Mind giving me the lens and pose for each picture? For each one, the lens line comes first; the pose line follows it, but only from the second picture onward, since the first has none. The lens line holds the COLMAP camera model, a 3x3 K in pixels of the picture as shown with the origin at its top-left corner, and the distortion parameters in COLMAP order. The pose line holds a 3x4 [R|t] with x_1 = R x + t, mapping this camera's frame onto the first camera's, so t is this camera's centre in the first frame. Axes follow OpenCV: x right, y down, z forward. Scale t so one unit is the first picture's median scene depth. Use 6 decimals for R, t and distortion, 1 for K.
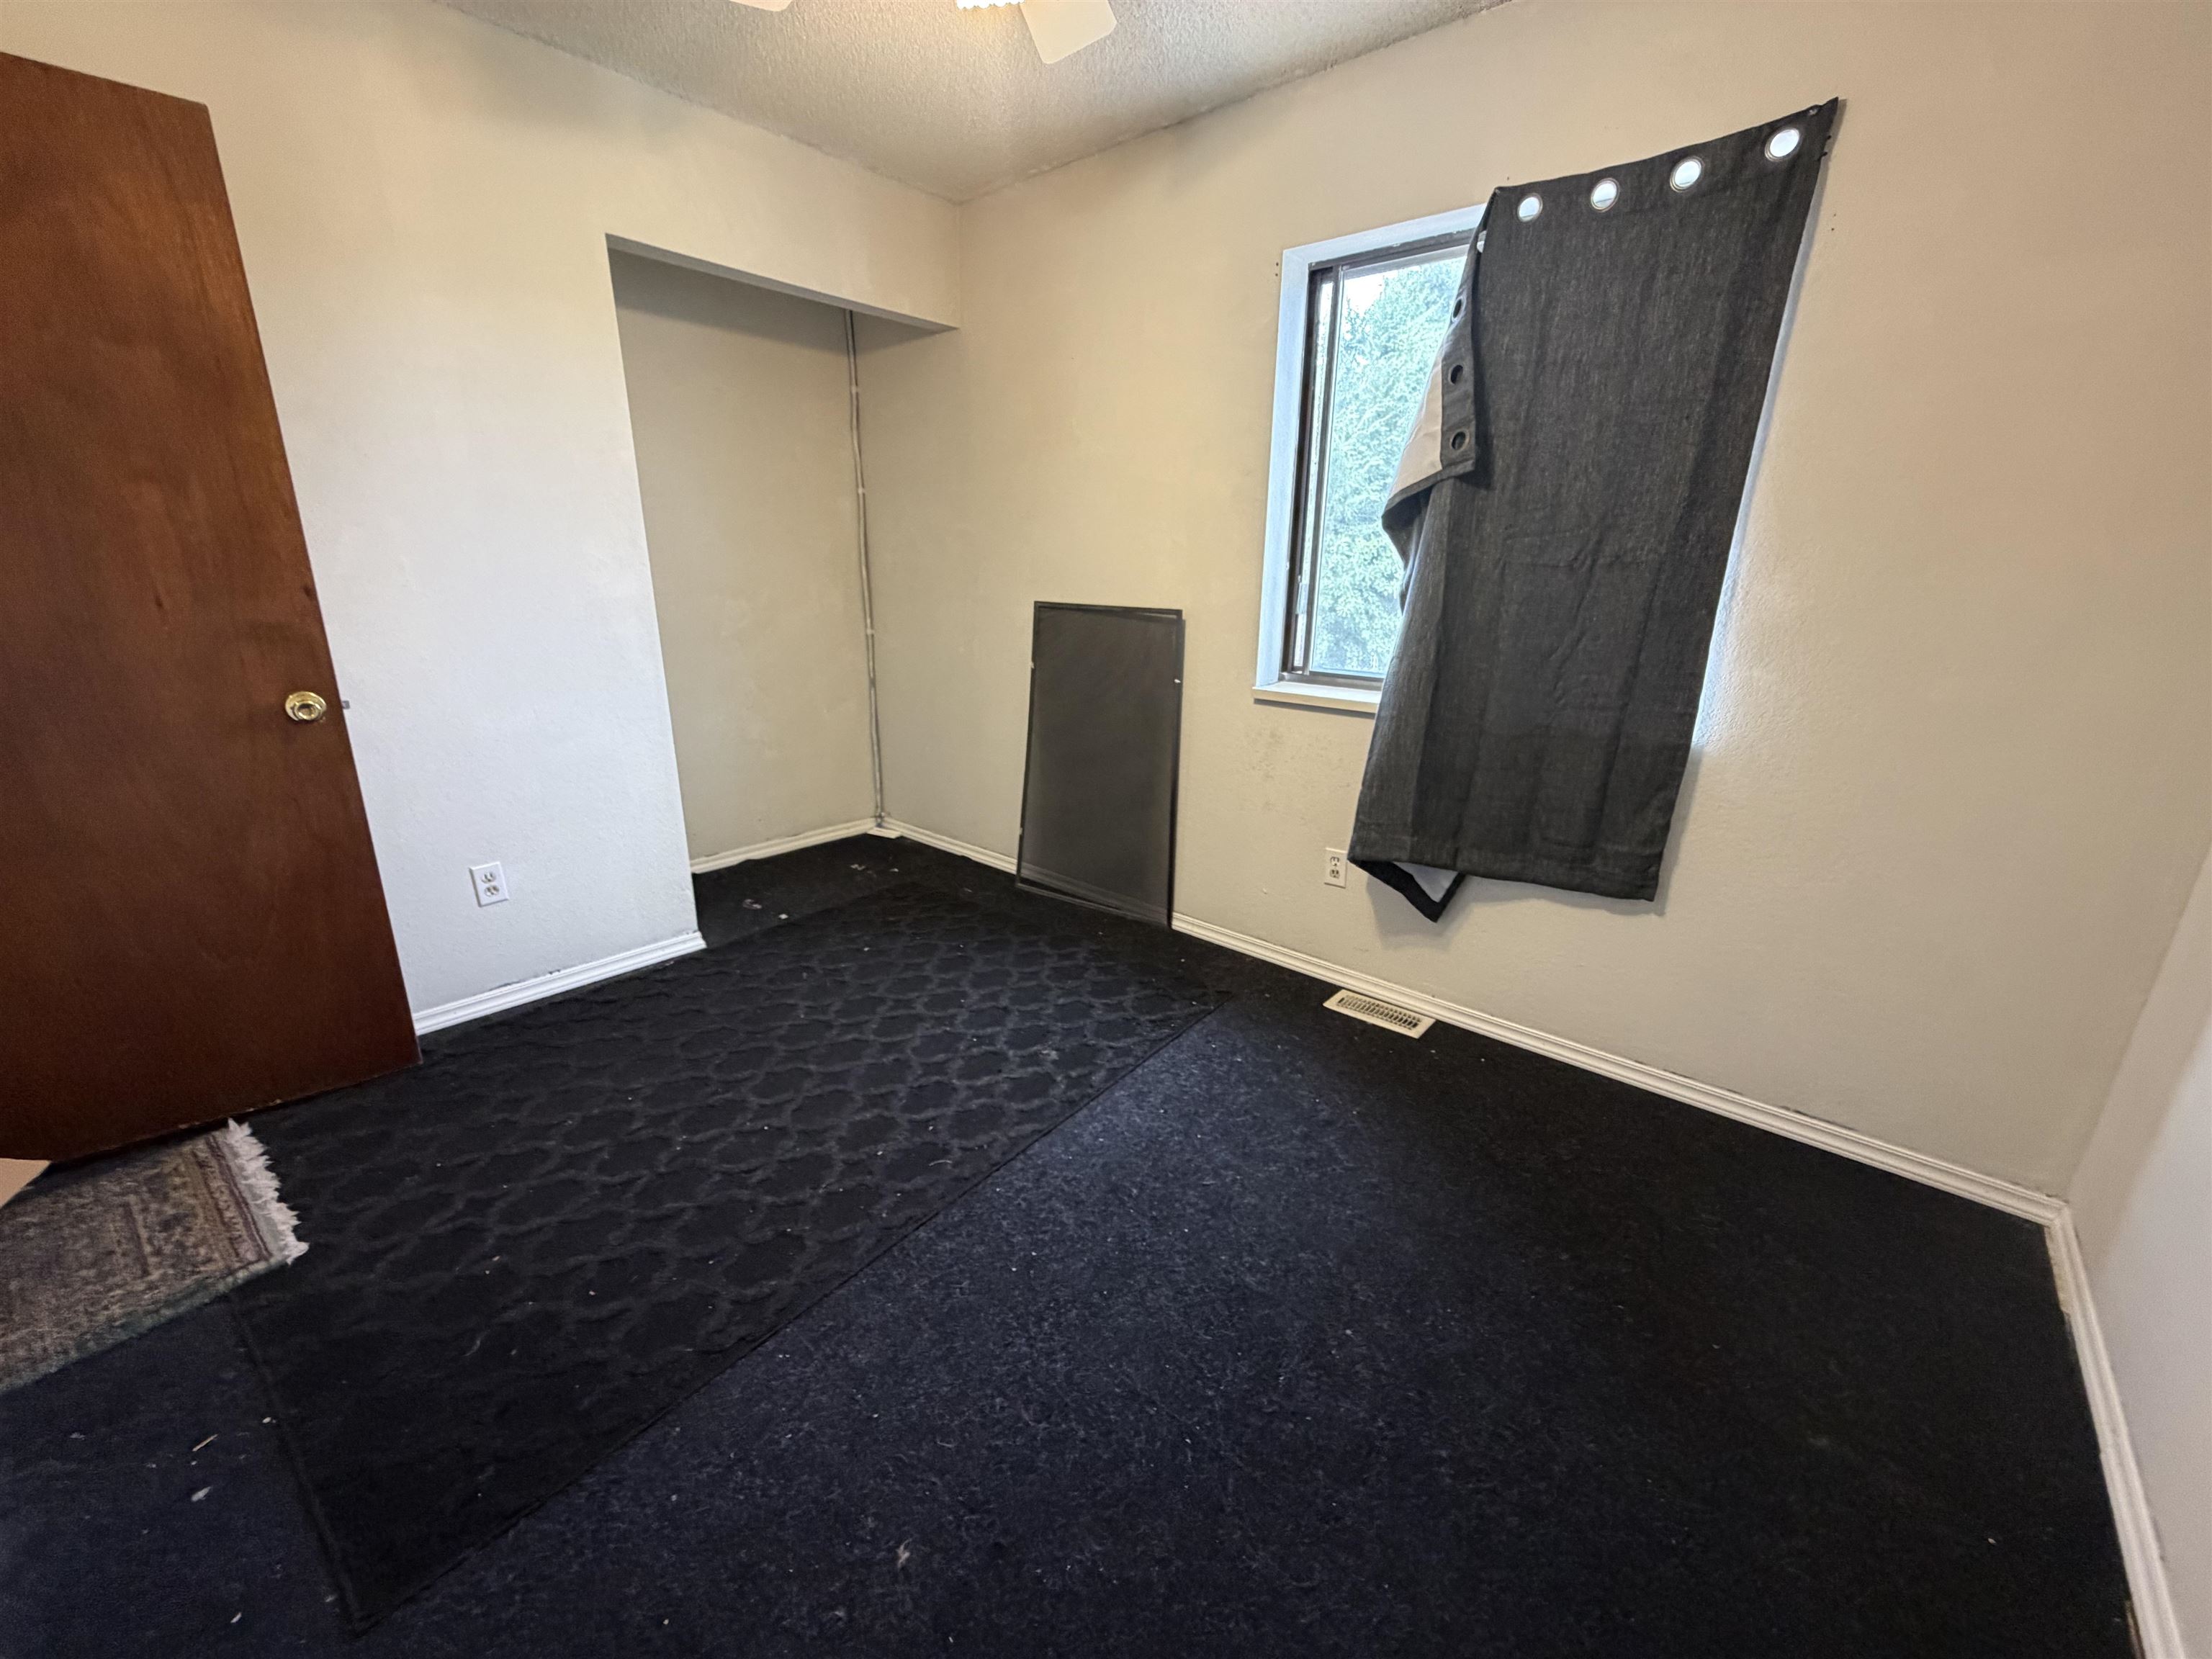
lens RADIAL K [[882.7, 0, 1104.2], [0, 882.7, 826.3], [0, 0, 1]] dist [0.000641, 0.000186]
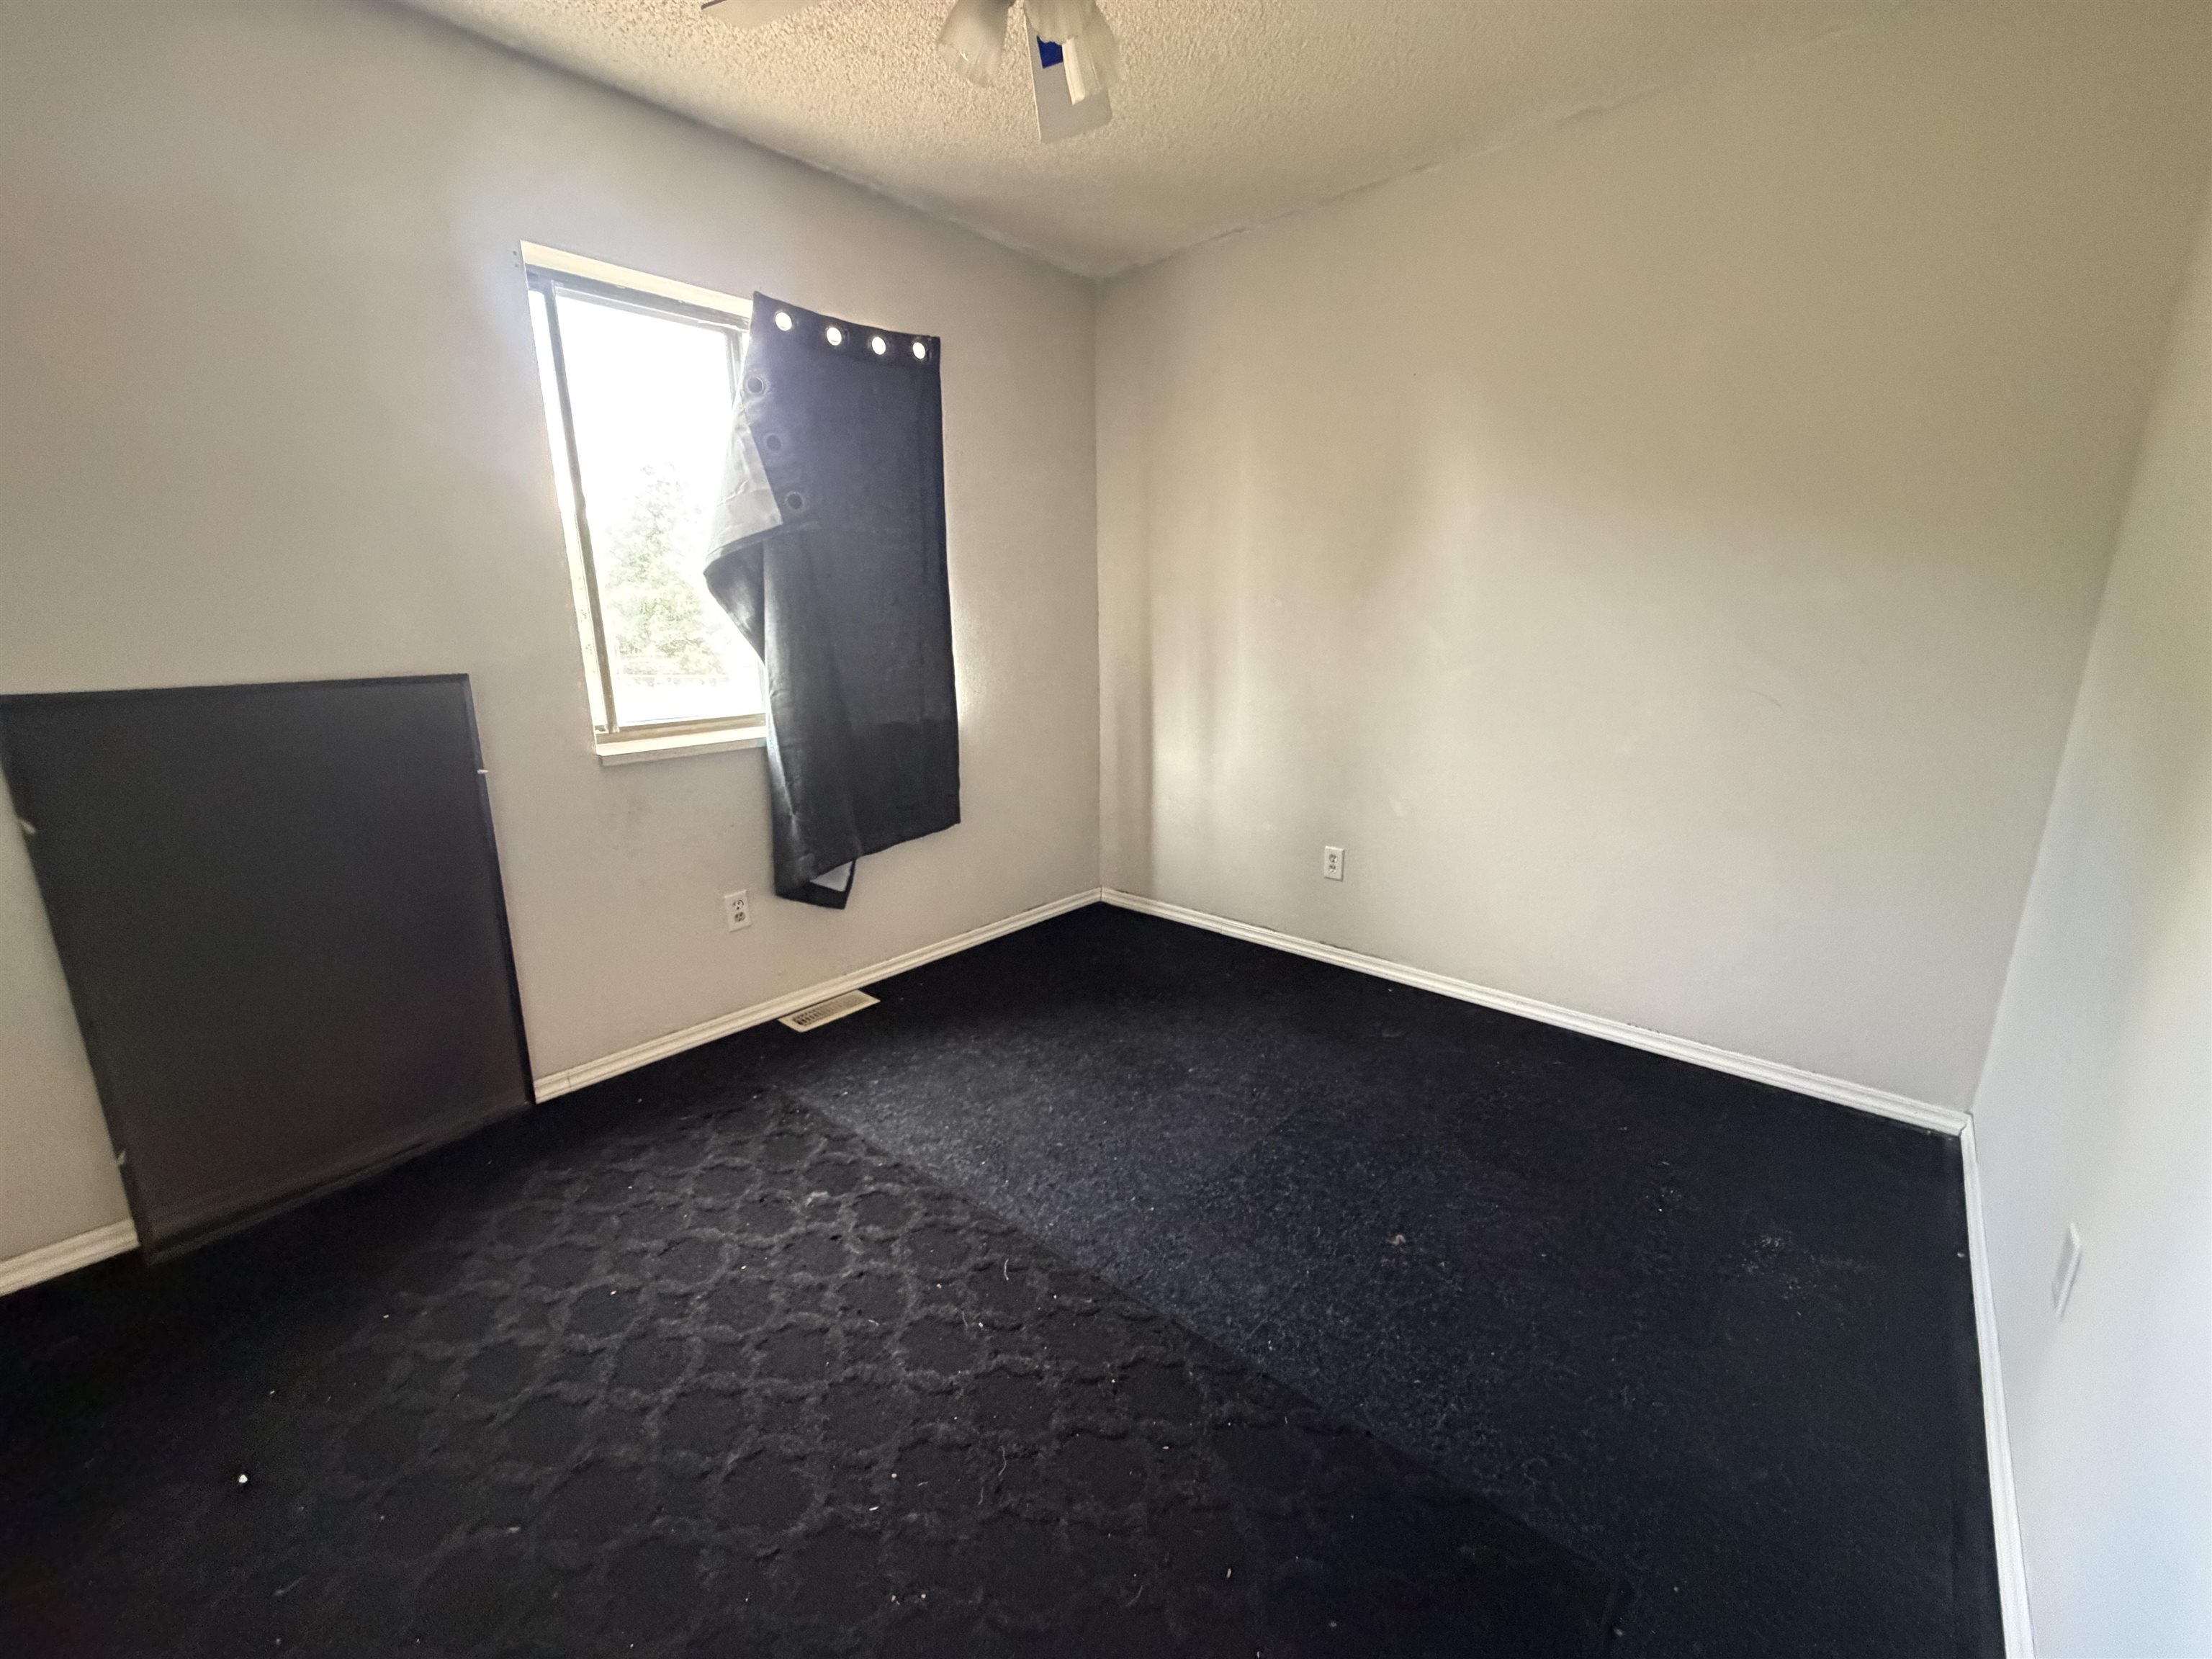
lens RADIAL K [[882.7, 0, 1102.1], [0, 882.7, 829.7], [0, 0, 1]] dist [0.000641, 0.000186]
pose [[0.015990, -0.255143, 0.966771, -0.720247], [0.298013, 0.924165, 0.238969, -0.165505], [-0.954428, 0.284290, 0.090813, 0.539038]]
